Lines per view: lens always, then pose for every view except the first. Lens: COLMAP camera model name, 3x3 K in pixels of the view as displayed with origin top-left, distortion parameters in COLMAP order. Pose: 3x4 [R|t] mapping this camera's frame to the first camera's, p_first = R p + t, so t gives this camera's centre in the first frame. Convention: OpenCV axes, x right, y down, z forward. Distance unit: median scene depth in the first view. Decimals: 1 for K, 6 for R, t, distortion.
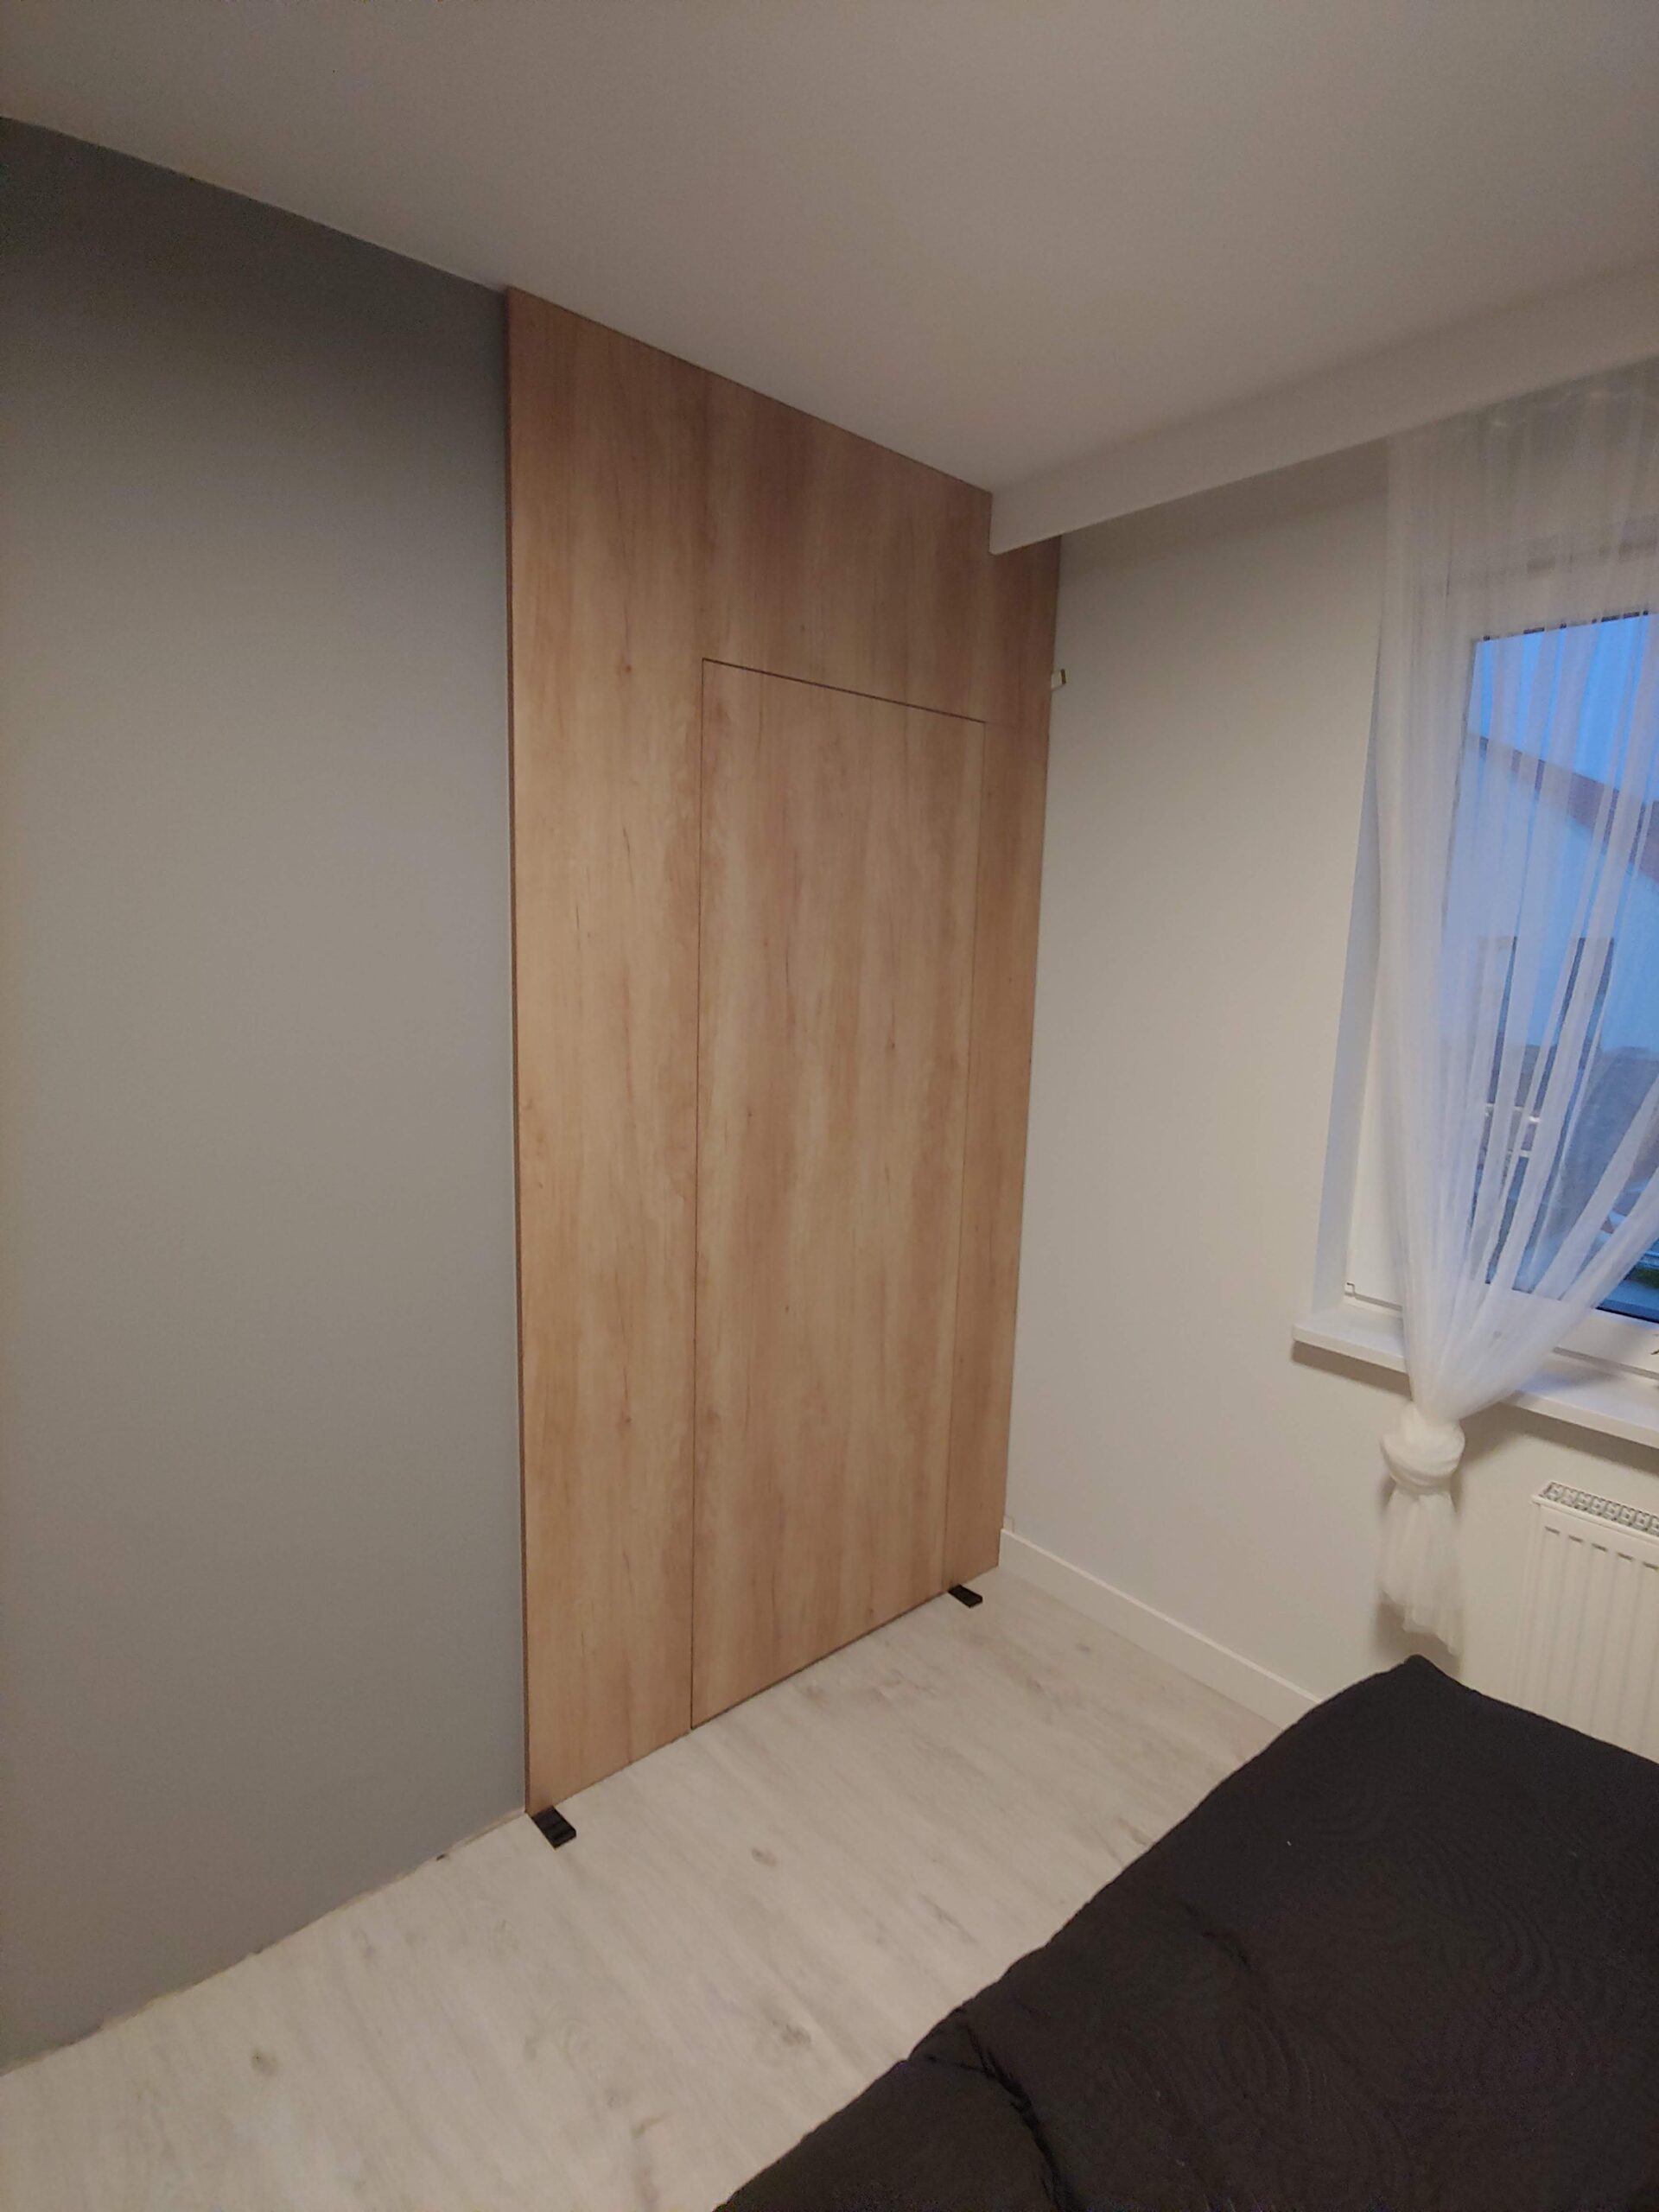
lens RADIAL K [[1100.3, 0, 830.5], [0, 1100.3, 1111.0], [0, 0, 1]] dist [-0.011562, -0.003494]
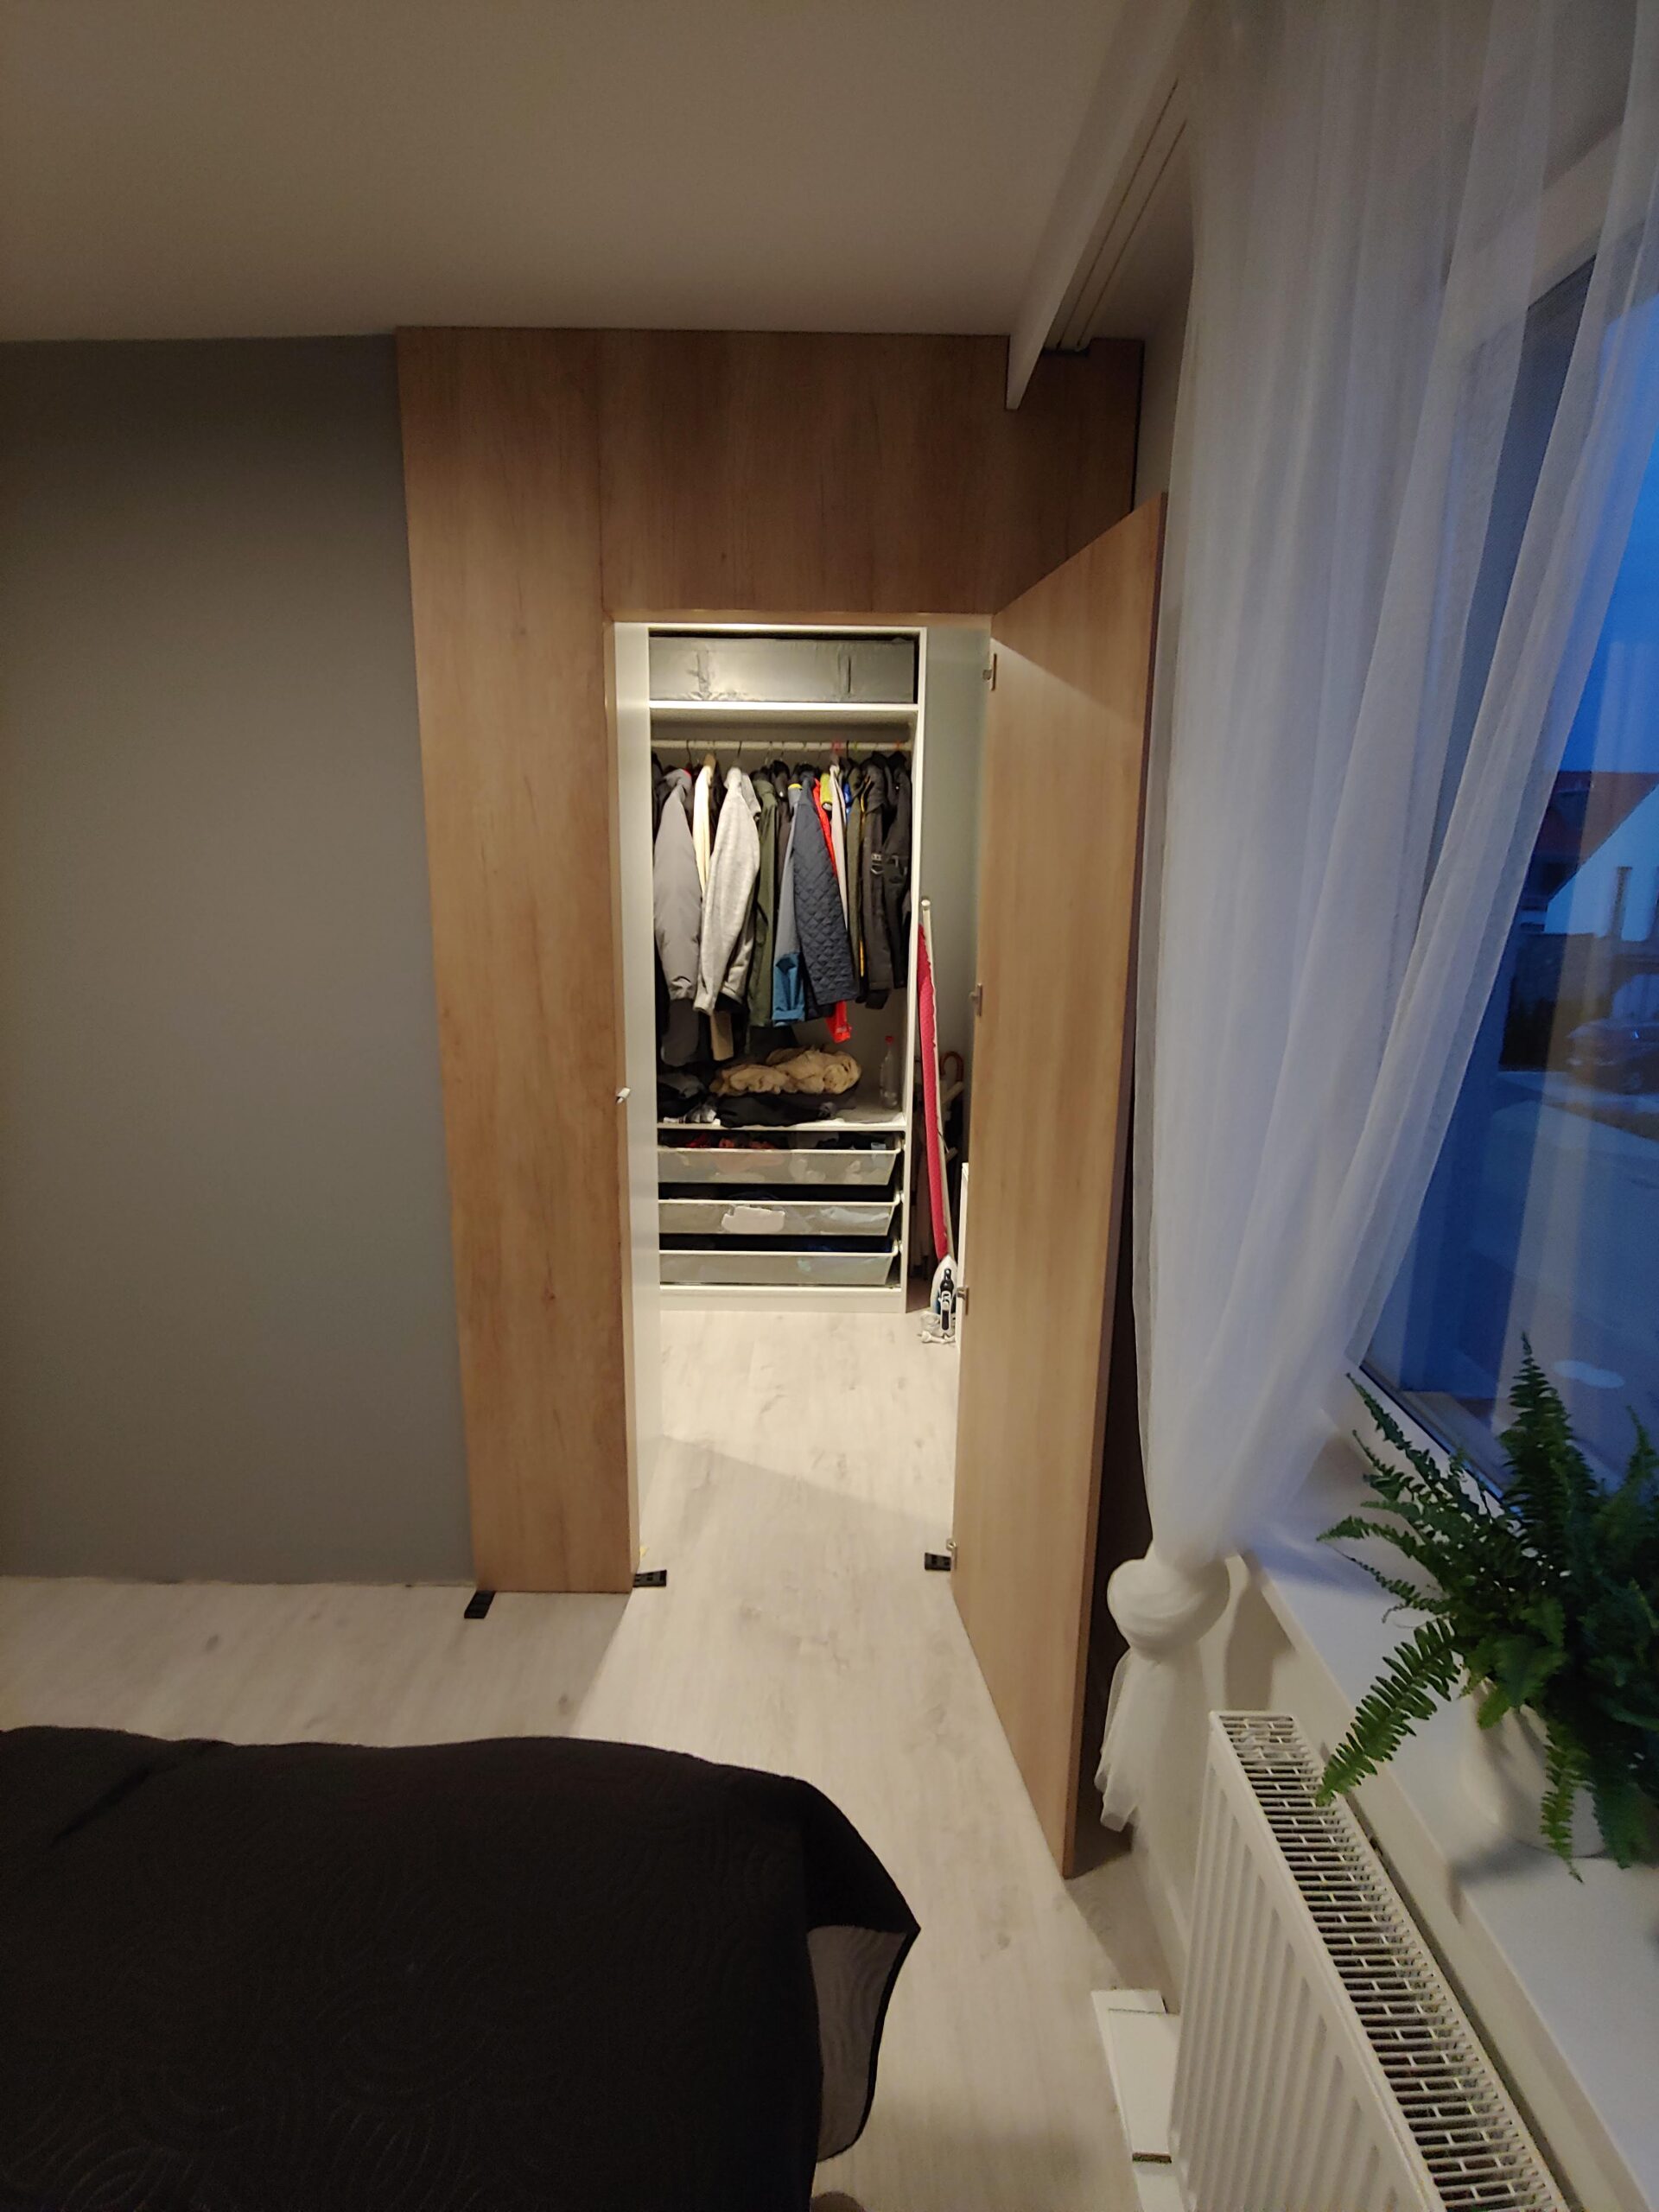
lens RADIAL K [[1100.3, 0, 830.6], [0, 1100.3, 1106.5], [0, 0, 1]] dist [-0.011562, -0.003494]
pose [[0.755578, 0.125723, -0.642881, 0.777789], [-0.093431, 0.992059, 0.084199, -0.042126], [0.648361, -0.003554, 0.761325, 0.324756]]
